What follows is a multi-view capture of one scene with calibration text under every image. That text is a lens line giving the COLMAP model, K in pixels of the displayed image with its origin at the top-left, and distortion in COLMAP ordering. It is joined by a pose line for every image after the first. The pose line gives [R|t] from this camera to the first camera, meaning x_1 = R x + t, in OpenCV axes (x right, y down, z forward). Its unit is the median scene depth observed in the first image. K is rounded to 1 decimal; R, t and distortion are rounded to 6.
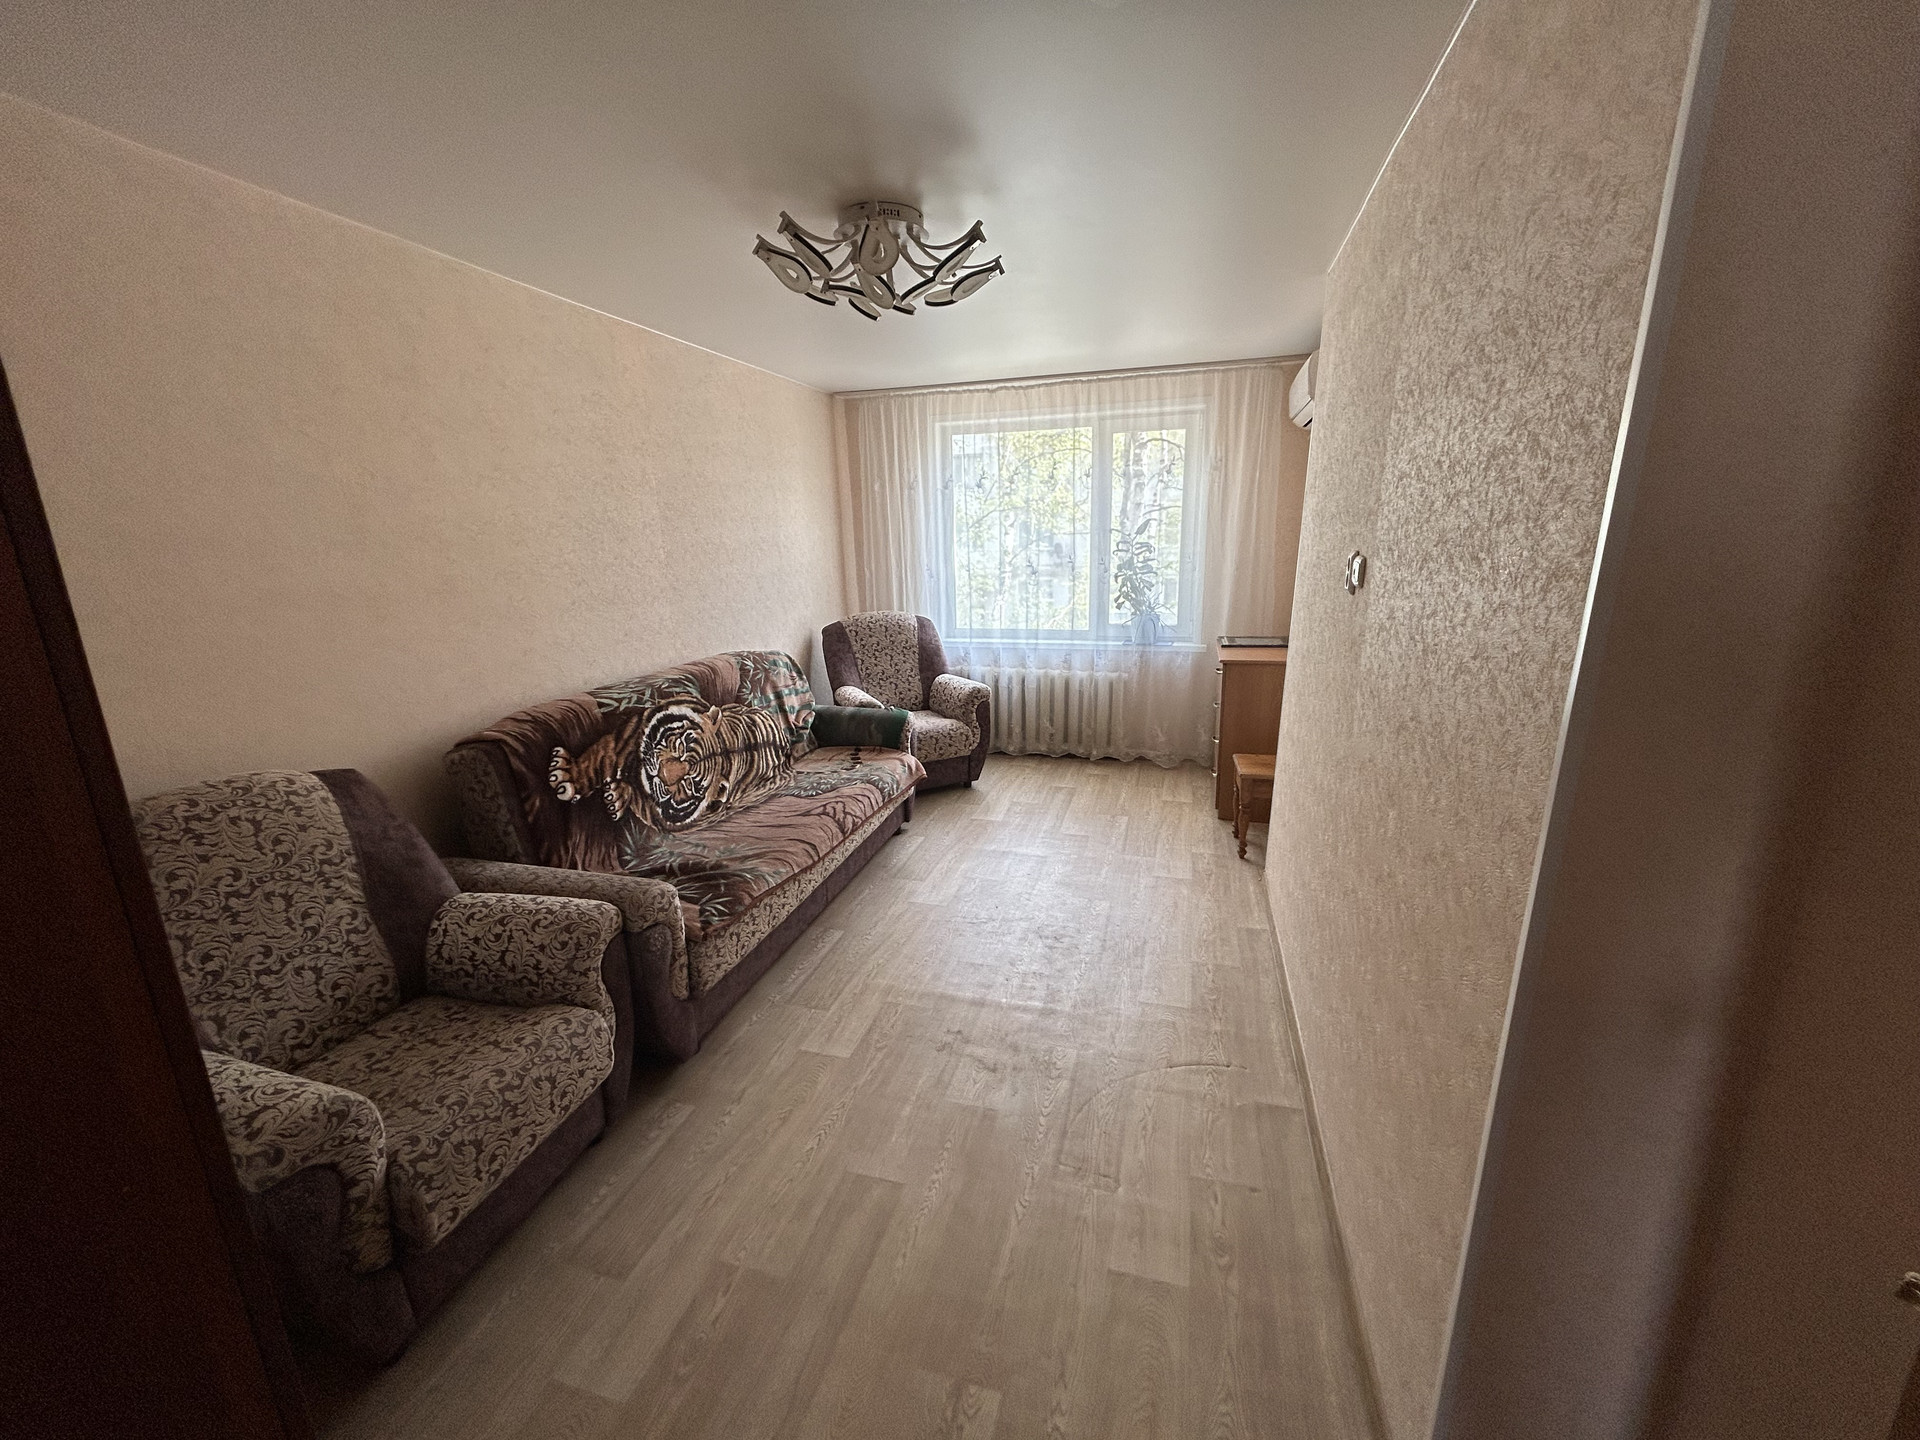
lens RADIAL K [[759.6, 0, 954.8], [0, 759.6, 718.2], [0, 0, 1]] dist [0.002835, -0.000273]
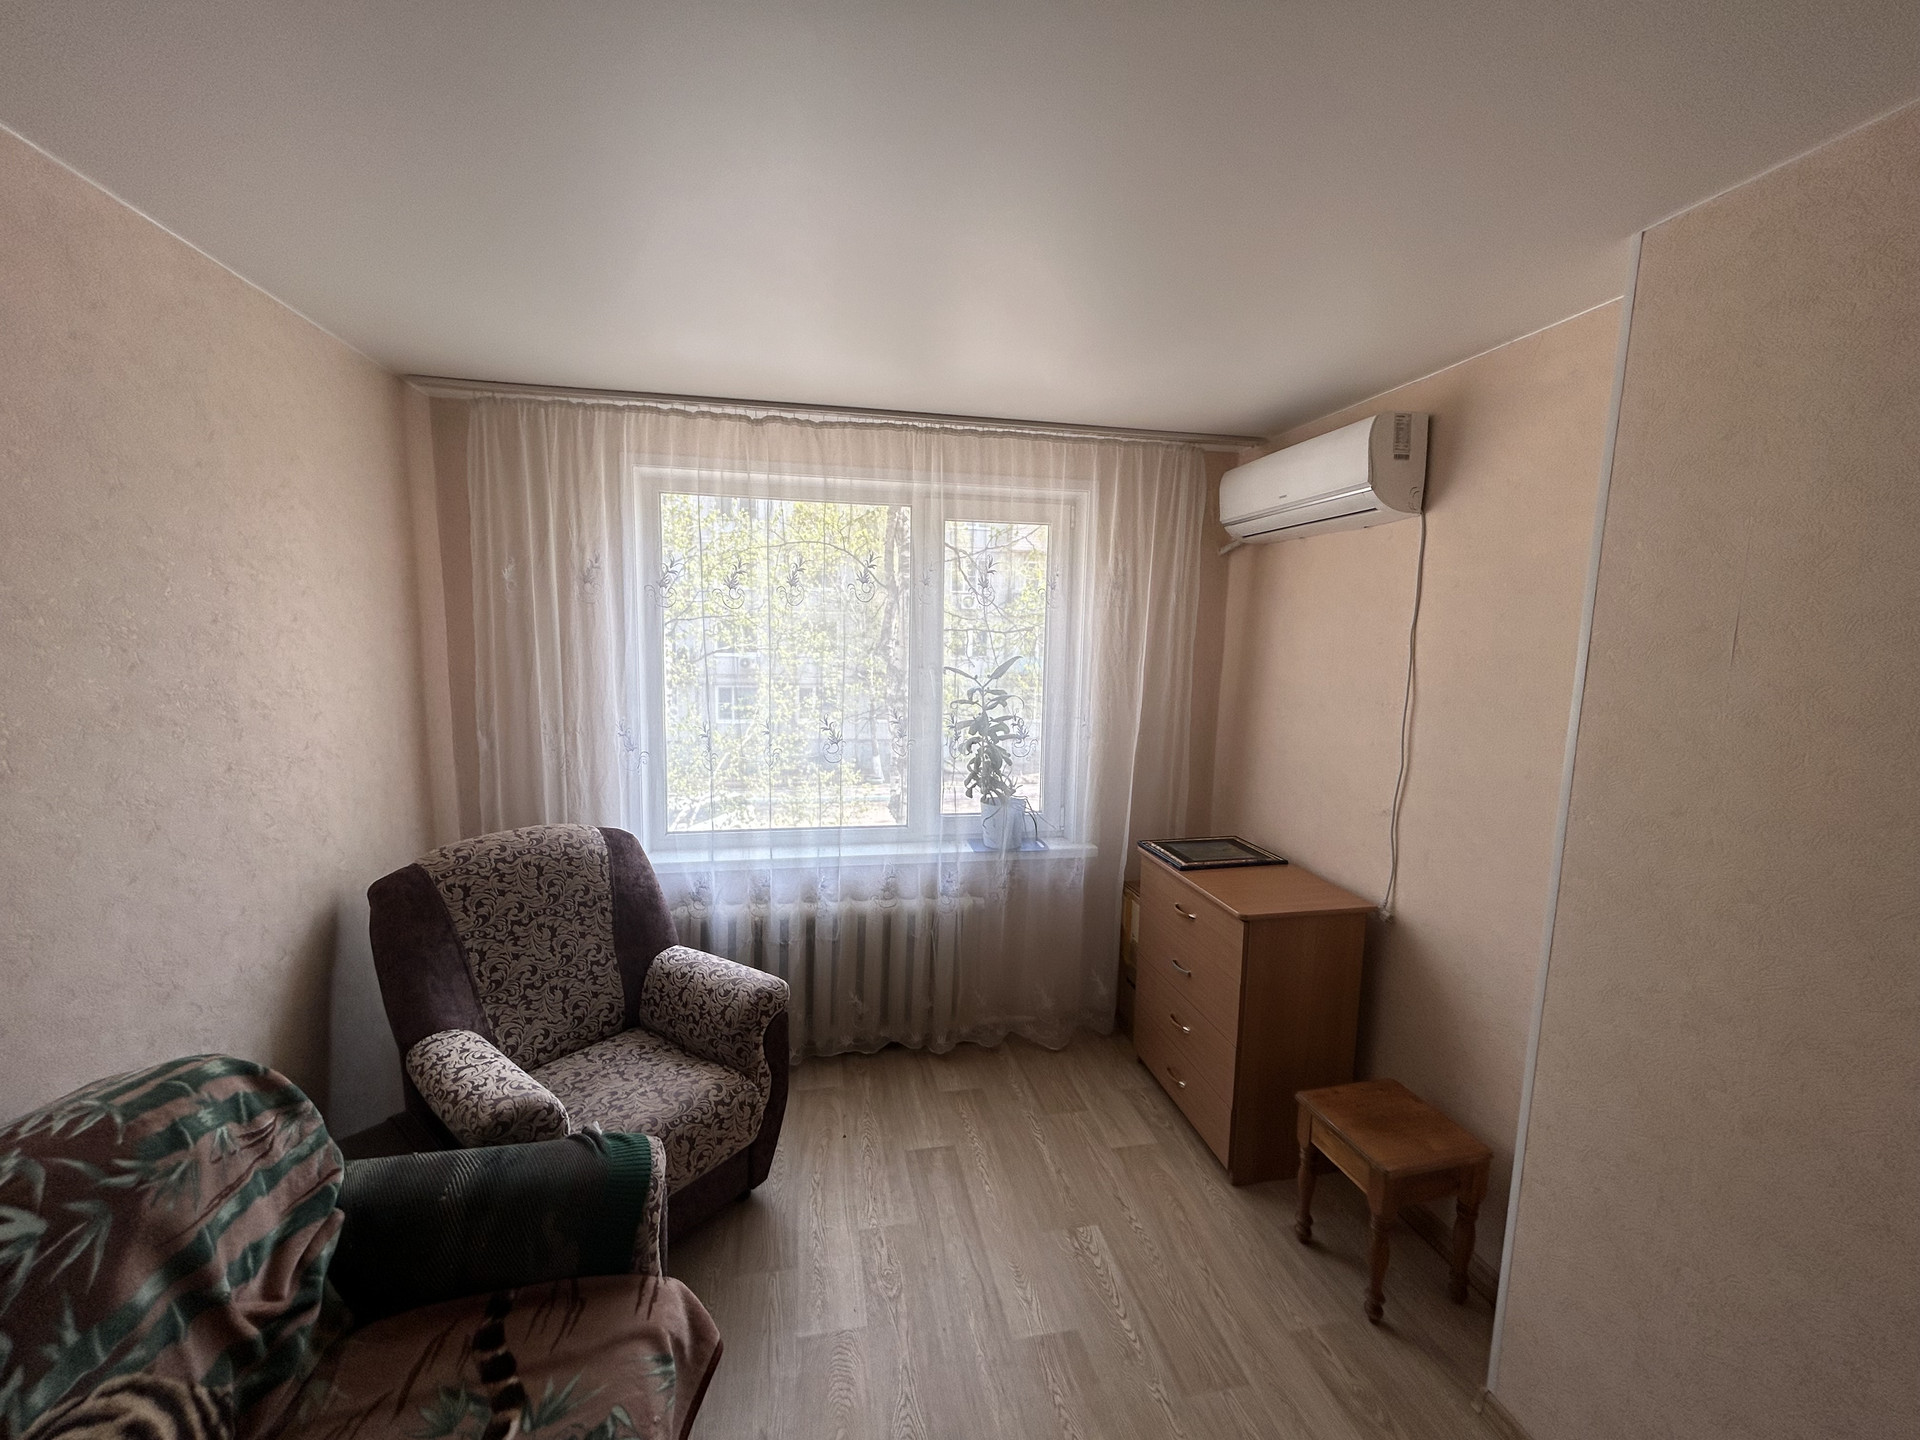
lens RADIAL K [[759.6, 0, 954.8], [0, 759.6, 718.2], [0, 0, 1]] dist [0.002835, -0.000273]
pose [[0.878275, -0.007964, 0.478090, -0.092366], [0.070582, 0.991067, -0.113153, -0.144395], [-0.472918, 0.133124, 0.870992, 0.478000]]
